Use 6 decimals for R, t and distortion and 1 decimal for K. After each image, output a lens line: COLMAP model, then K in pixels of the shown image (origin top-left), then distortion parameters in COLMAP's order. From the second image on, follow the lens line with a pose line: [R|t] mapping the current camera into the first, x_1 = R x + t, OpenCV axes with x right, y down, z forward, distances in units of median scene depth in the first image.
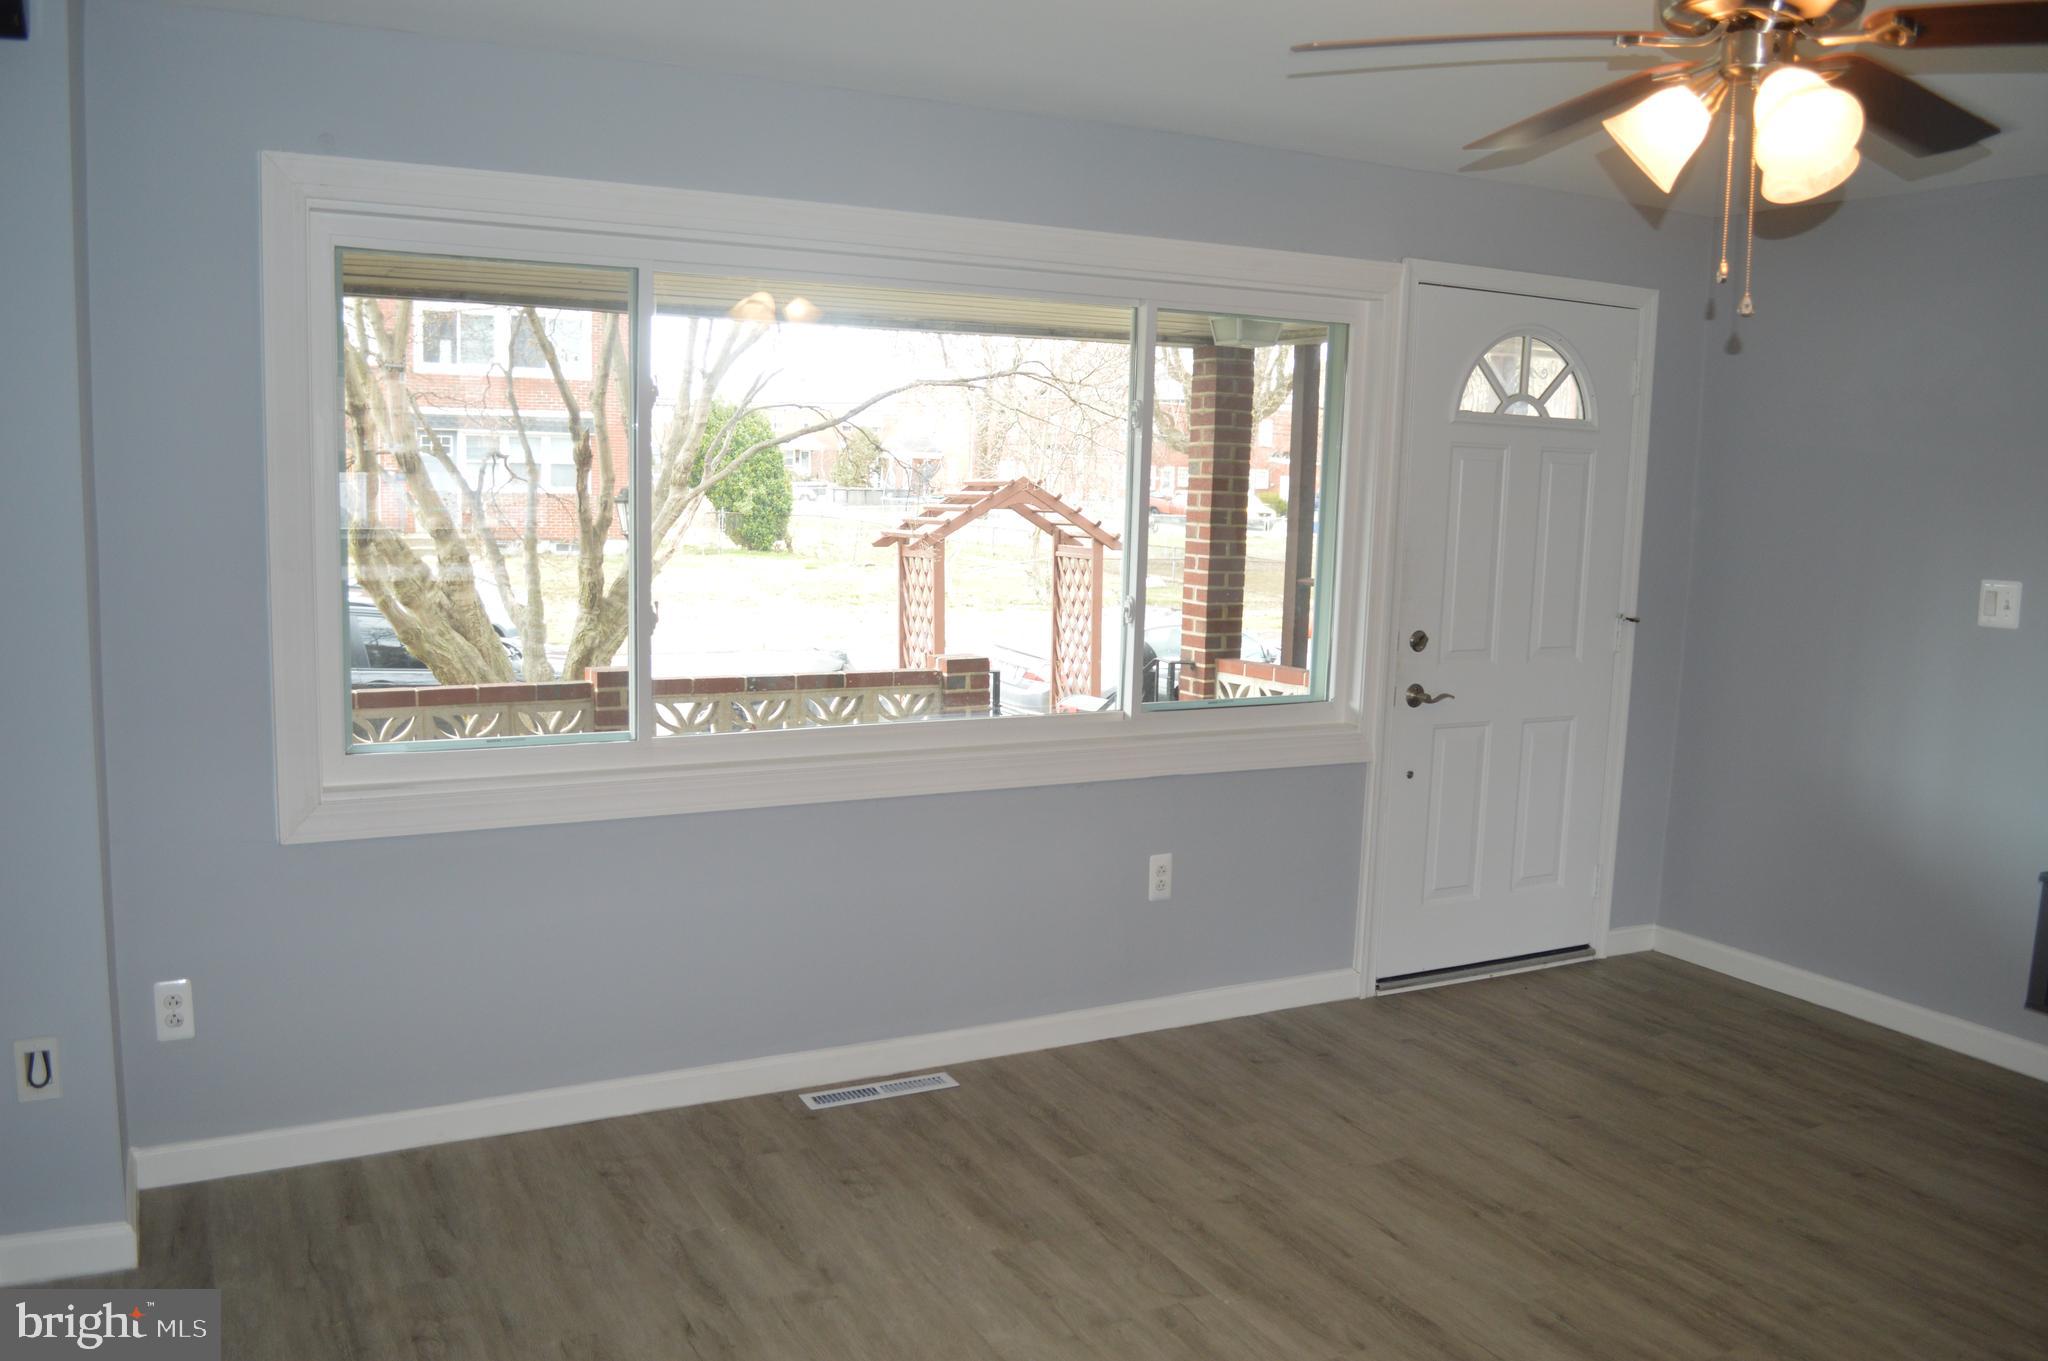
lens RADIAL K [[1640.7, 0, 1033.7], [0, 1640.7, 691.0], [0, 0, 1]] dist [-0.083519, 0.013262]
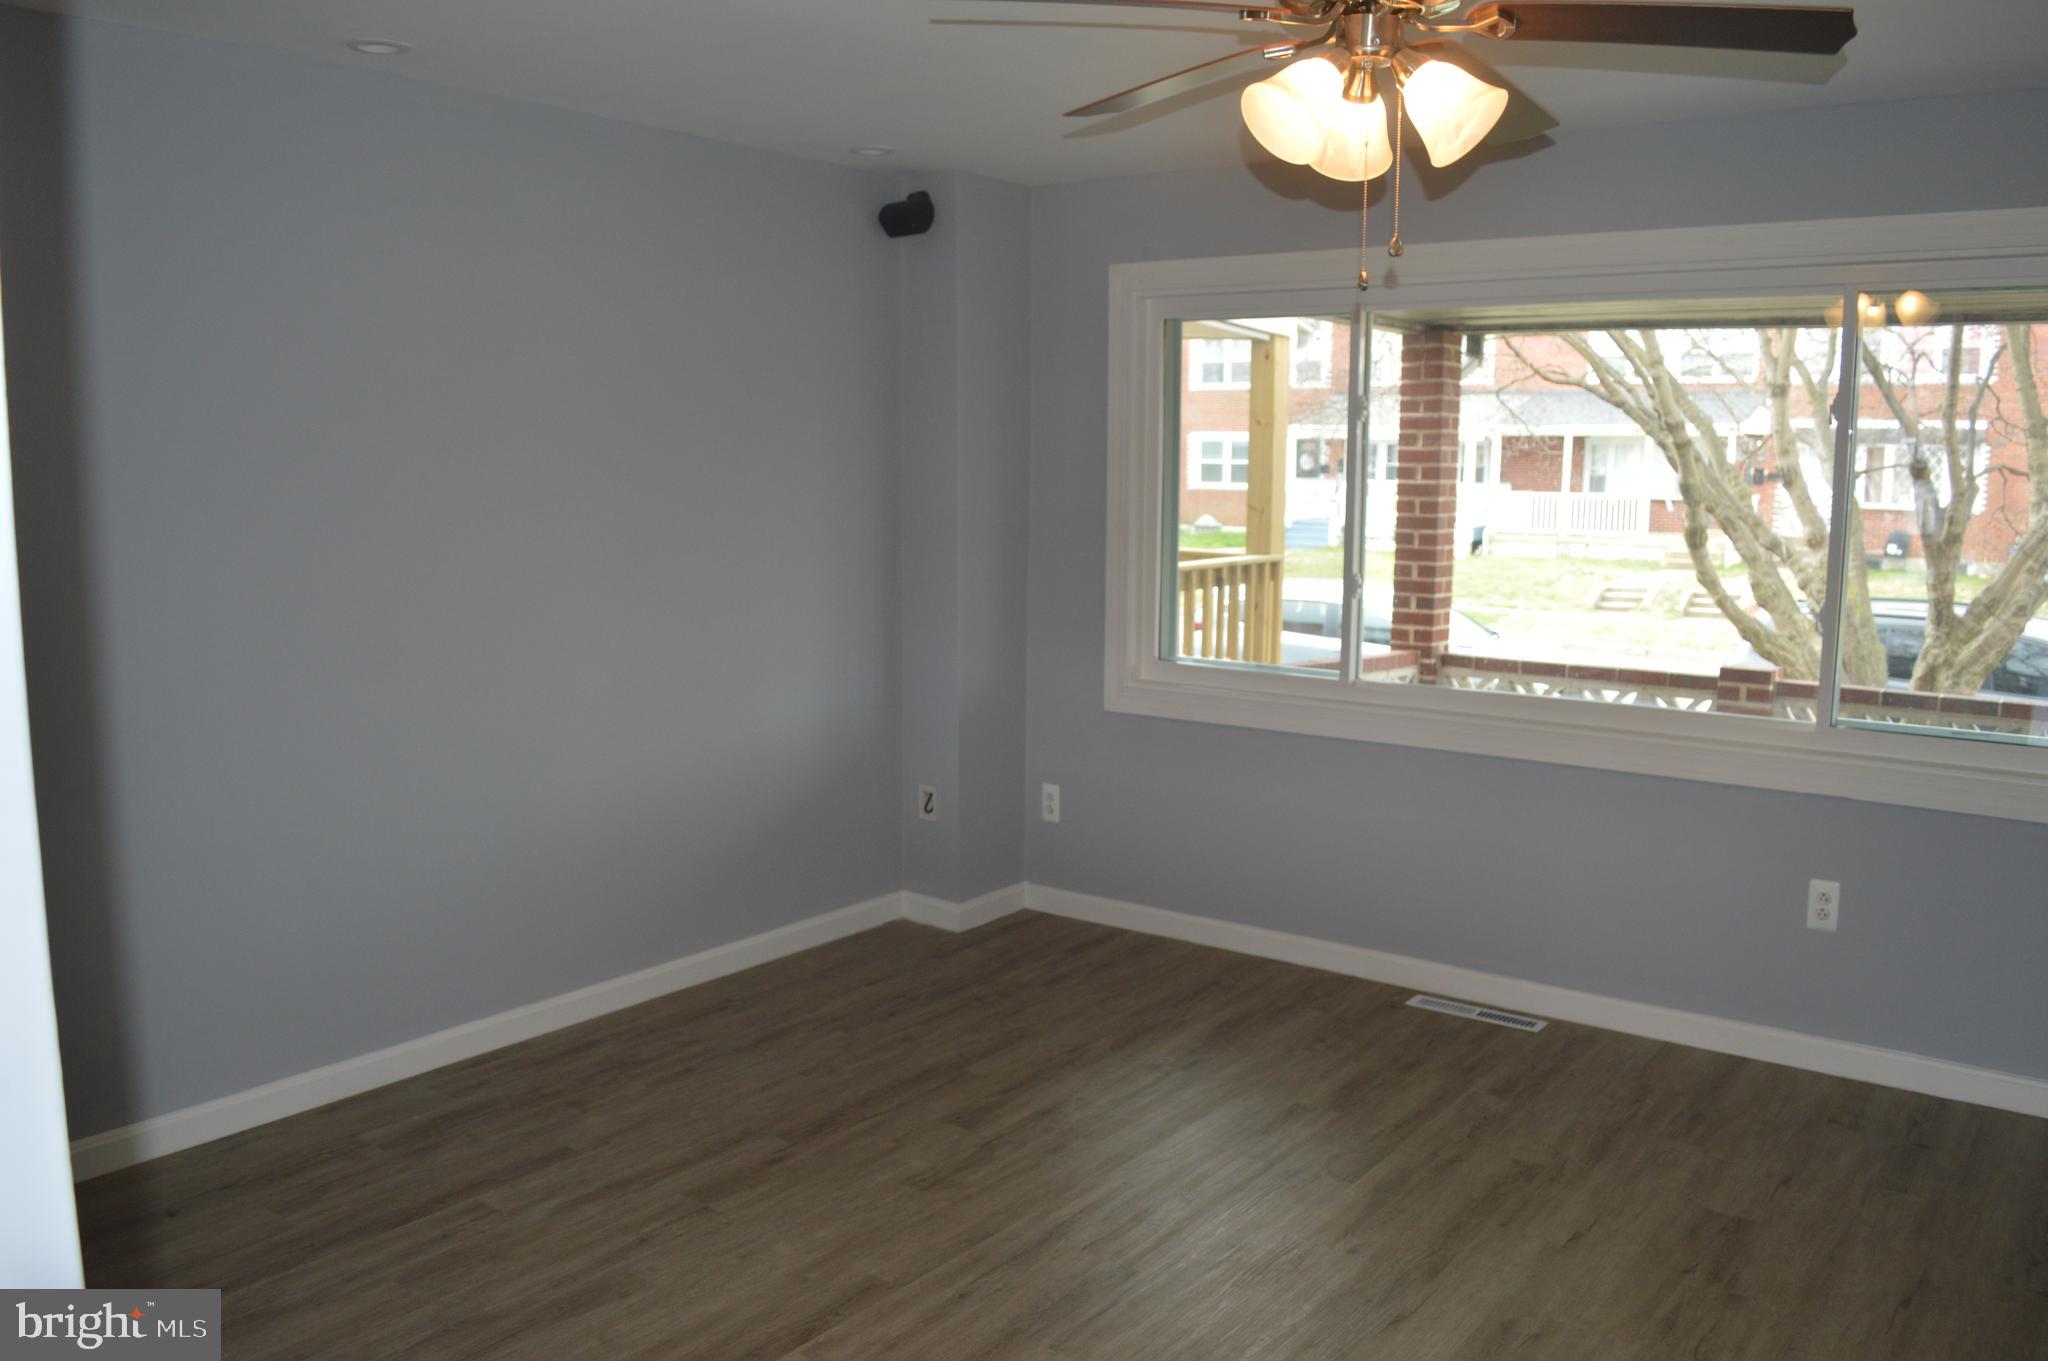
lens RADIAL K [[1634.1, 0, 1025.7], [0, 1634.1, 675.2], [0, 0, 1]] dist [-0.059034, 0.005843]
pose [[0.422253, 0.098005, -0.901164, 0.717564], [-0.121578, 0.991279, 0.050839, -0.006956], [0.898288, 0.088095, 0.430486, 0.198777]]
